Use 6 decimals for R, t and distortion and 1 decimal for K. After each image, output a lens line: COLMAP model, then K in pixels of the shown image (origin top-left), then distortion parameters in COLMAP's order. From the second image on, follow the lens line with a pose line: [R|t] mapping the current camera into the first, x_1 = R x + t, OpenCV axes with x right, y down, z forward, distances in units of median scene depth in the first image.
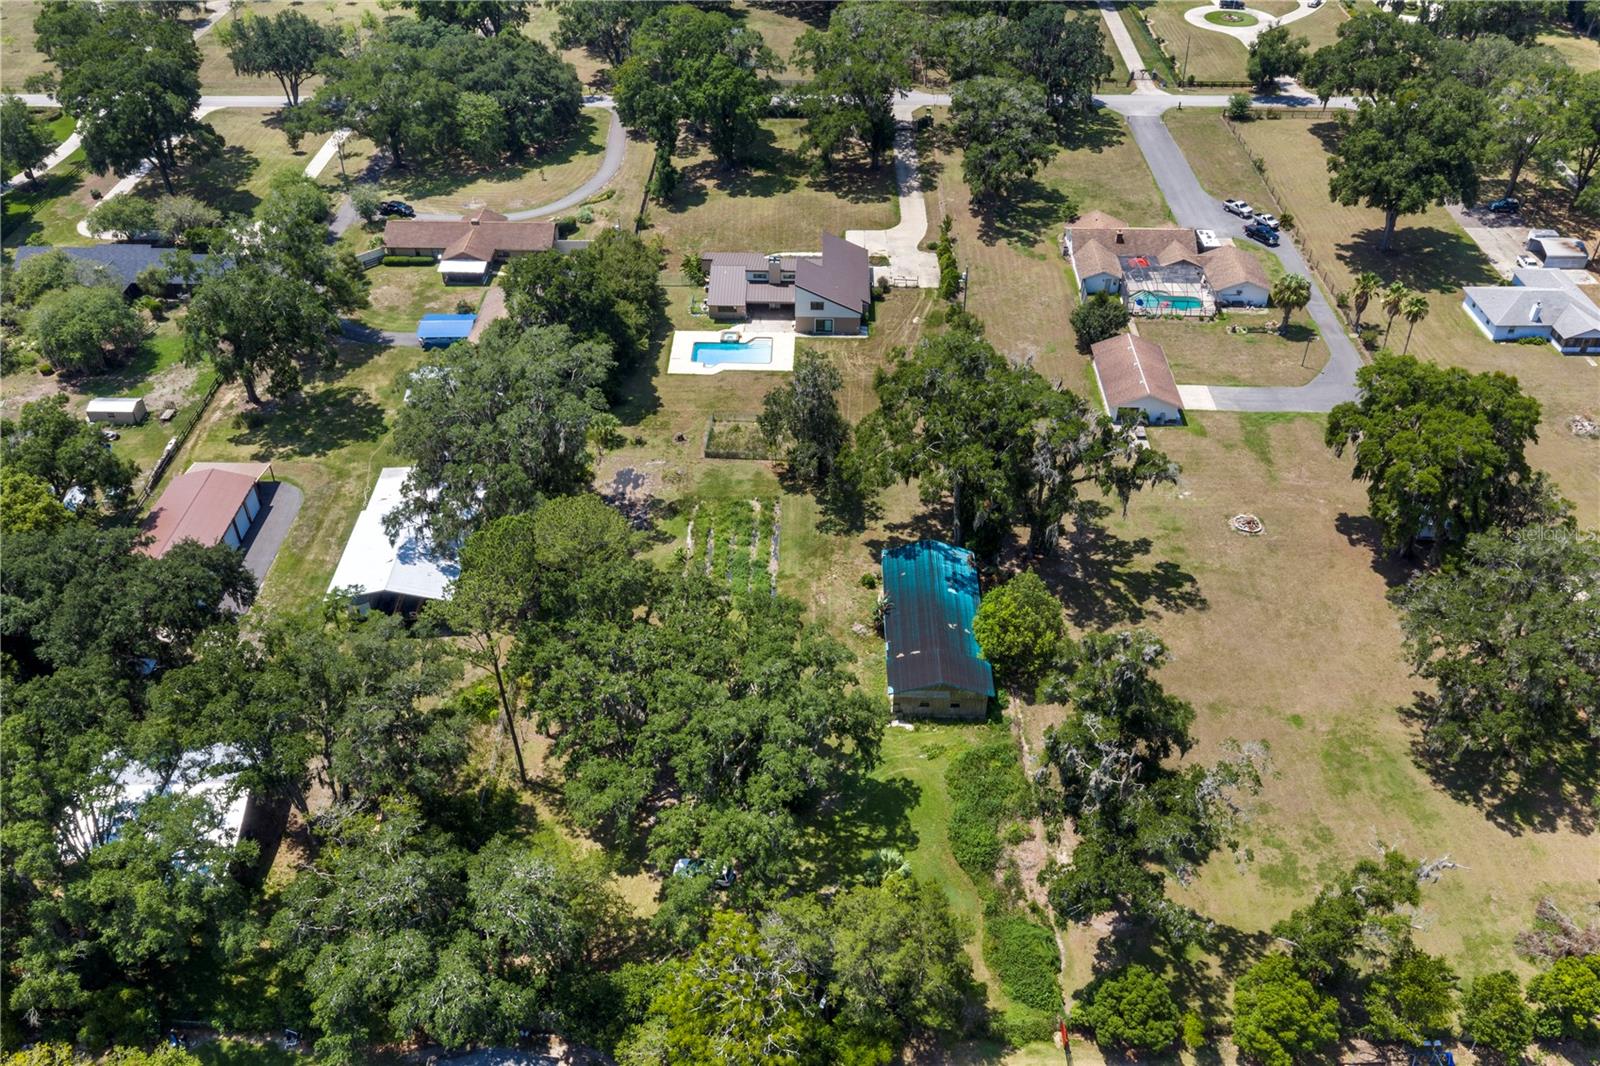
lens RADIAL K [[1321.6, 0, 796.6], [0, 1321.6, 532.7], [0, 0, 1]] dist [0.007766, -0.005365]
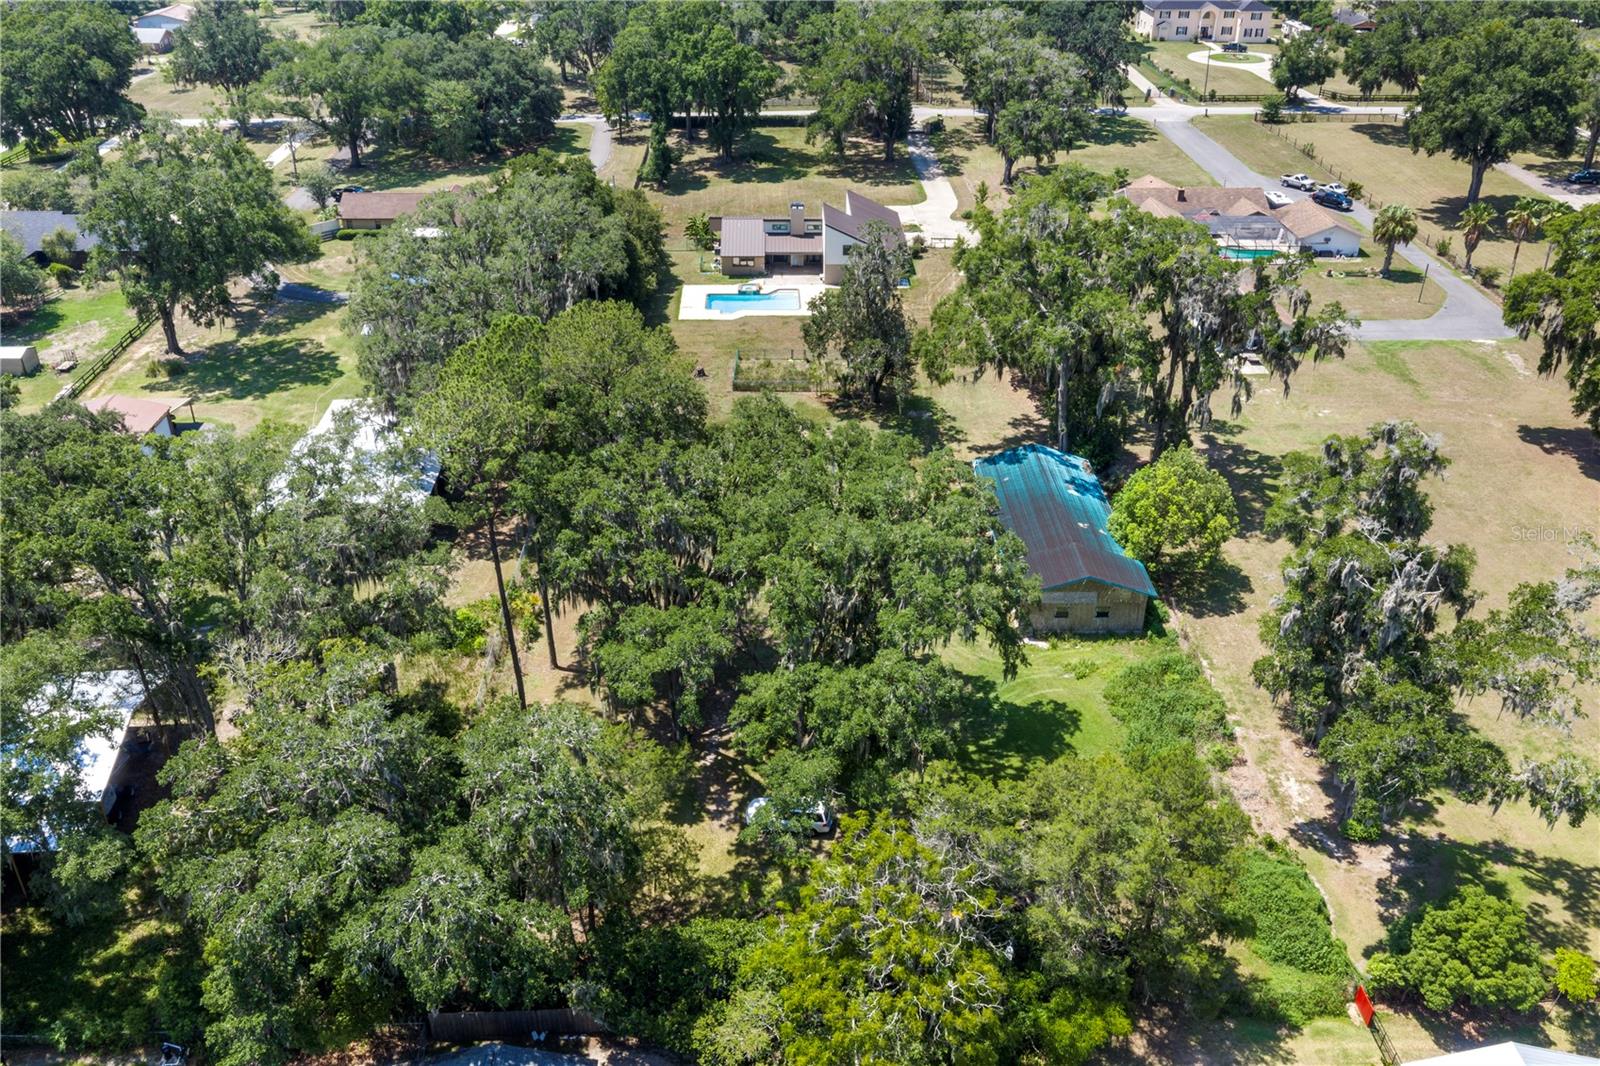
lens RADIAL K [[1321.6, 0, 796.6], [0, 1321.6, 532.7], [0, 0, 1]] dist [0.007766, -0.005365]
pose [[0.999029, -0.020332, 0.039085, -0.055879], [0.025673, 0.989618, -0.141412, 0.128128], [-0.035804, 0.142279, 0.989179, 0.178423]]
